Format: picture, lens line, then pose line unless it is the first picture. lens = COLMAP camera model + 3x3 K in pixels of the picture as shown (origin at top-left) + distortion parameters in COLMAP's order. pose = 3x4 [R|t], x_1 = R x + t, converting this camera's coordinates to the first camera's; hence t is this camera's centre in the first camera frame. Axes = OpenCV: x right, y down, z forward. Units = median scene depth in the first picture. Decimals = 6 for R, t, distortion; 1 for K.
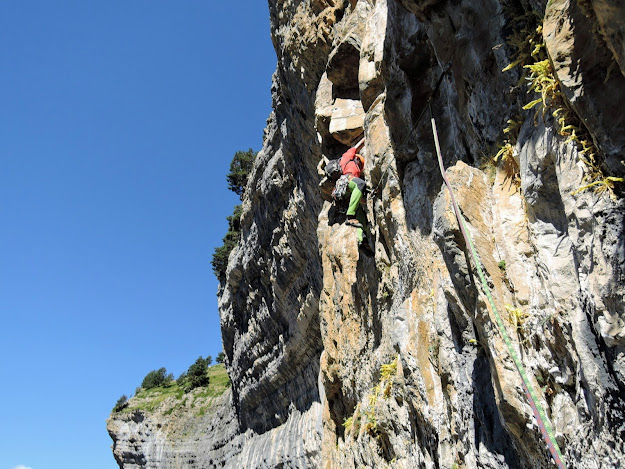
lens RADIAL K [[441.1, 0, 312.5], [0, 441.1, 234.5], [0, 0, 1]] dist [-0.023721, 0.005324]
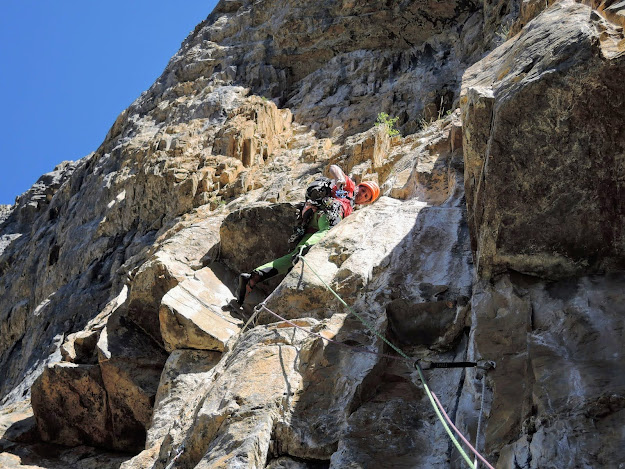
lens RADIAL K [[877.8, 0, 312.5], [0, 877.8, 234.5], [0, 0, 1]] dist [-0.092711, 0.034725]
pose [[0.650290, 0.742030, 0.162830, -0.013102], [-0.604814, 0.635388, -0.480086, 0.016594], [-0.459699, 0.213713, 0.861977, 0.020525]]
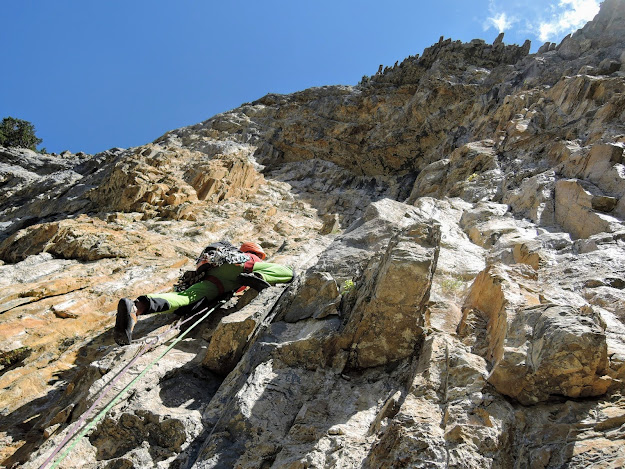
lens RADIAL K [[441.1, 0, 312.5], [0, 441.1, 234.5], [0, 0, 1]] dist [-0.023721, 0.005324]
pose [[0.252787, 0.954264, 0.159625, 0.036461], [-0.774763, 0.298470, -0.557367, -0.259659], [-0.579518, 0.017224, 0.814777, 0.352160]]
